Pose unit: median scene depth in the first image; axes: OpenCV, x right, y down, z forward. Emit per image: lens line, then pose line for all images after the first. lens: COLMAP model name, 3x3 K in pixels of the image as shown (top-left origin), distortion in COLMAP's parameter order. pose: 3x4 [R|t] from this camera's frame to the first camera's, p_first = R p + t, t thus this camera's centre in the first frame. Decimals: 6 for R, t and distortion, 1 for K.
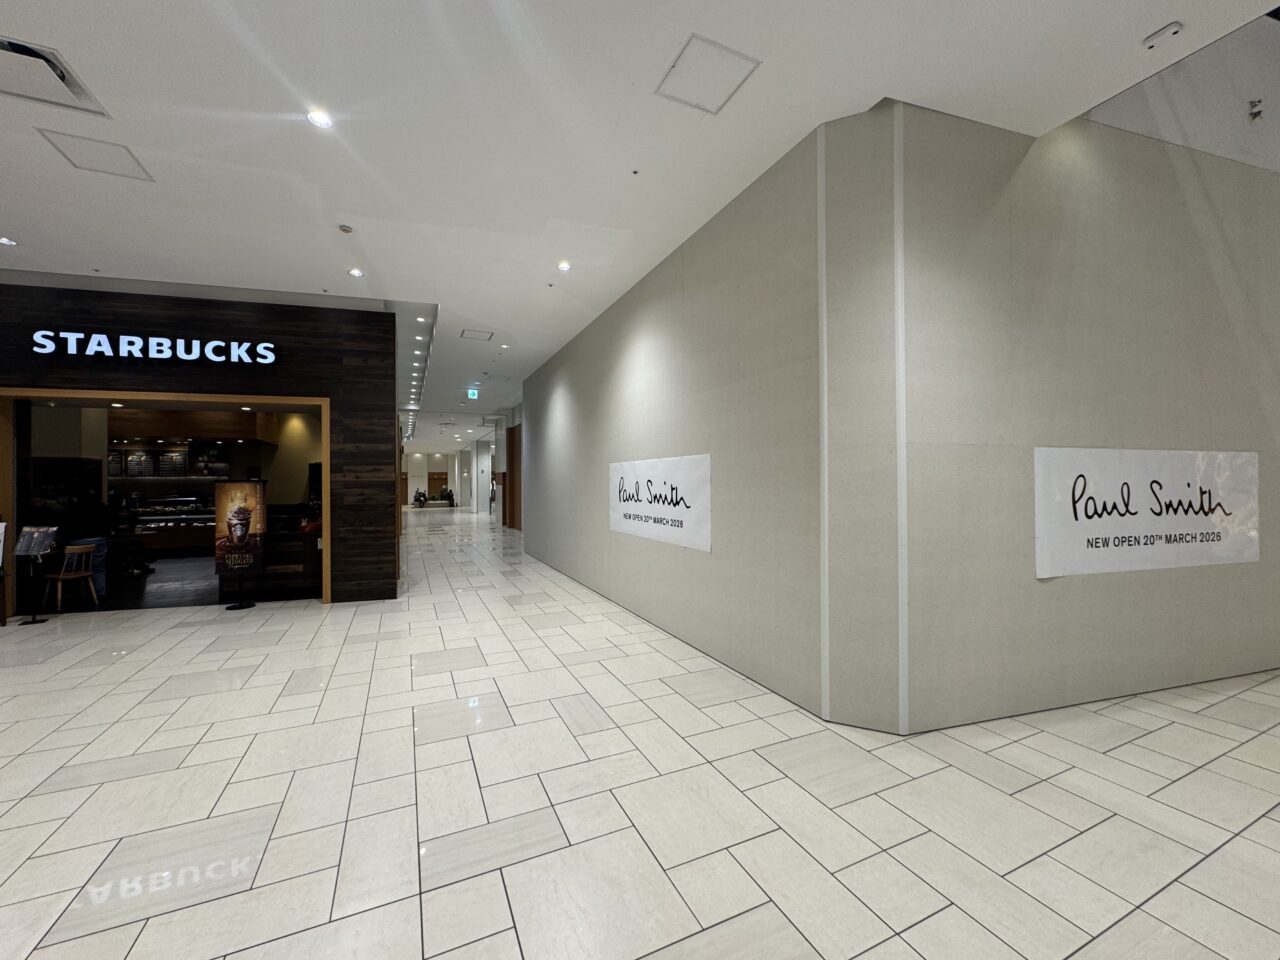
lens RADIAL K [[507.9, 0, 636.7], [0, 507.9, 479.7], [0, 0, 1]] dist [0.001245, 0.000187]
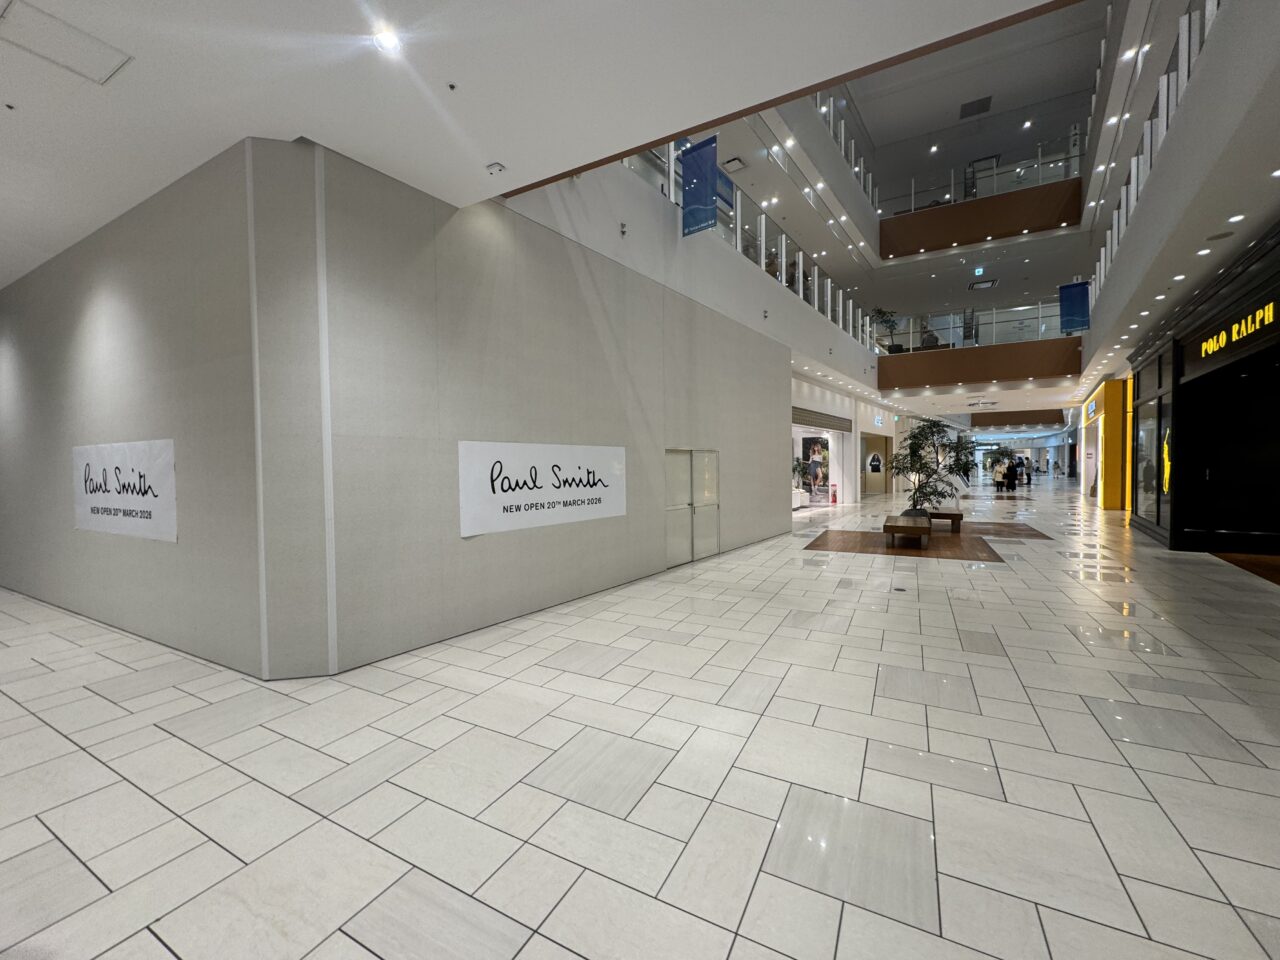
lens RADIAL K [[507.9, 0, 638.1], [0, 507.9, 478.6], [0, 0, 1]] dist [0.001245, 0.000187]
pose [[0.800733, -0.021217, 0.598645, 0.327247], [0.004880, 0.999570, 0.028900, -0.000163], [-0.599001, -0.020220, 0.800493, -0.340844]]
